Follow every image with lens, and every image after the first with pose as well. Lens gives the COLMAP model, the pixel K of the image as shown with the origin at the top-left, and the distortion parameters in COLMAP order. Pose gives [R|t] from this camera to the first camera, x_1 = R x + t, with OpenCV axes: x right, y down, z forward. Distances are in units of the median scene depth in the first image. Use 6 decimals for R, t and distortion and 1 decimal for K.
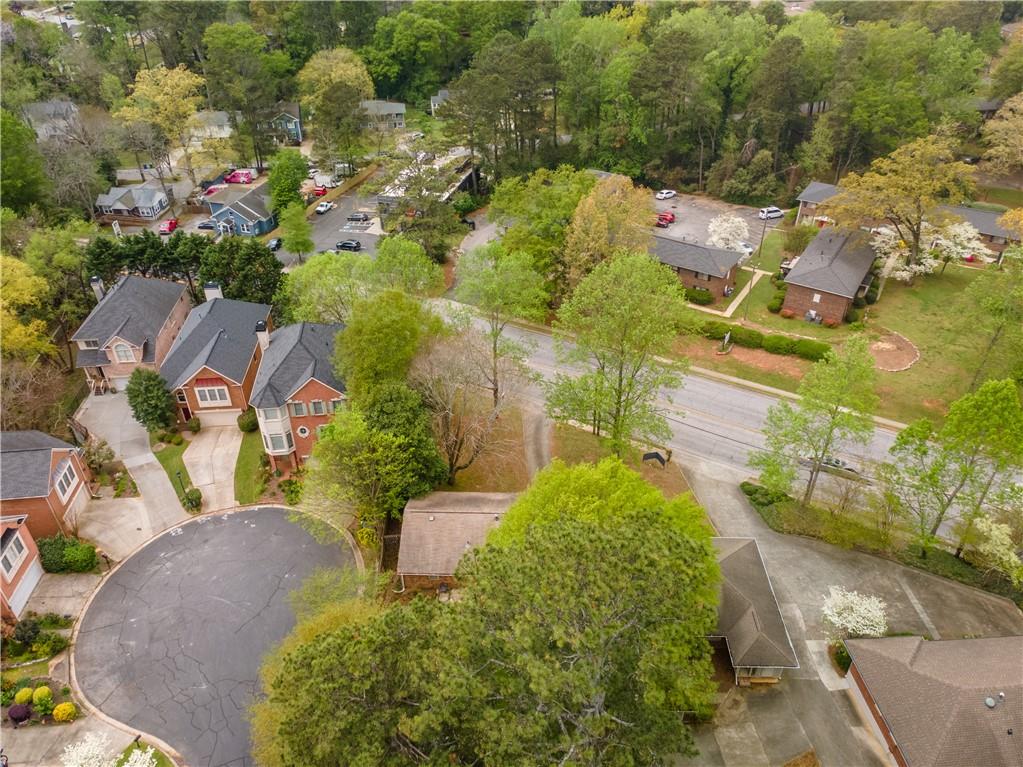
lens RADIAL K [[731.9, 0, 511.5], [0, 731.9, 383.5], [0, 0, 1]] dist [0.027266, 0.000552]
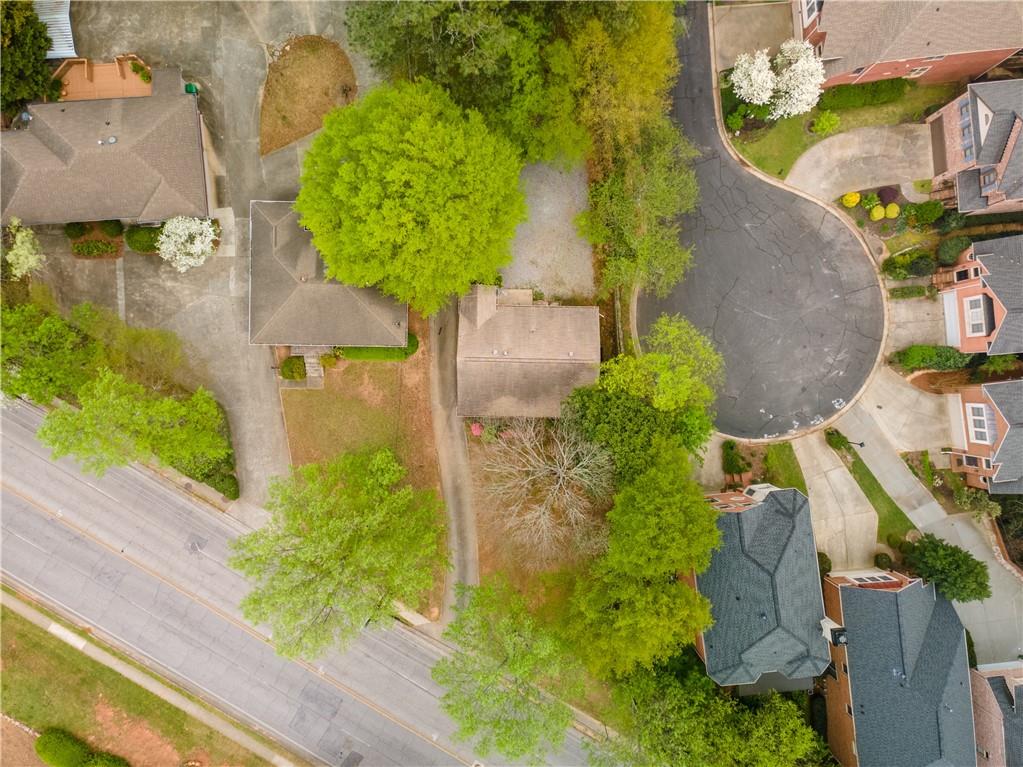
lens RADIAL K [[731.9, 0, 511.5], [0, 731.9, 383.5], [0, 0, 1]] dist [0.027266, 0.000552]
pose [[-0.999954, 0.008471, 0.004451, -0.028032], [-0.001111, -0.564779, 0.825242, -0.568949], [0.009505, 0.825199, 0.564762, 0.419349]]
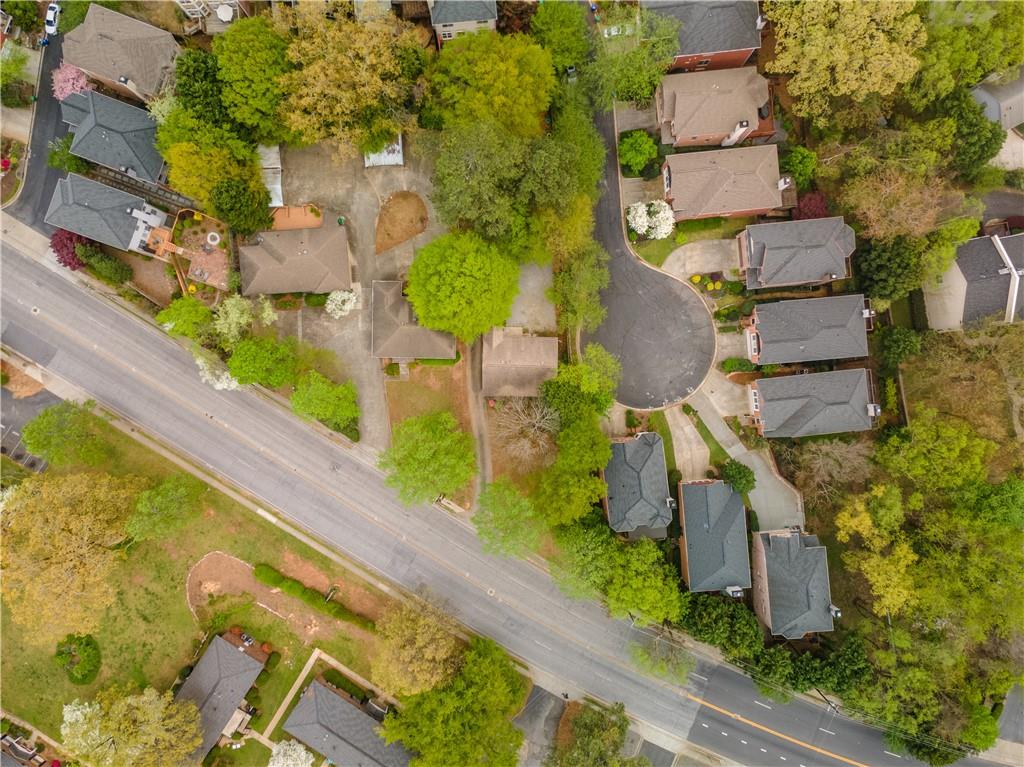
lens RADIAL K [[732.6, 0, 512.0], [0, 732.6, 383.5], [0, 0, 1]] dist [0.027266, 0.000552]
pose [[-0.999988, 0.004663, 0.001181, -0.028215], [-0.001707, -0.573625, 0.819116, -1.207179], [0.004497, 0.819105, 0.573626, -0.025170]]
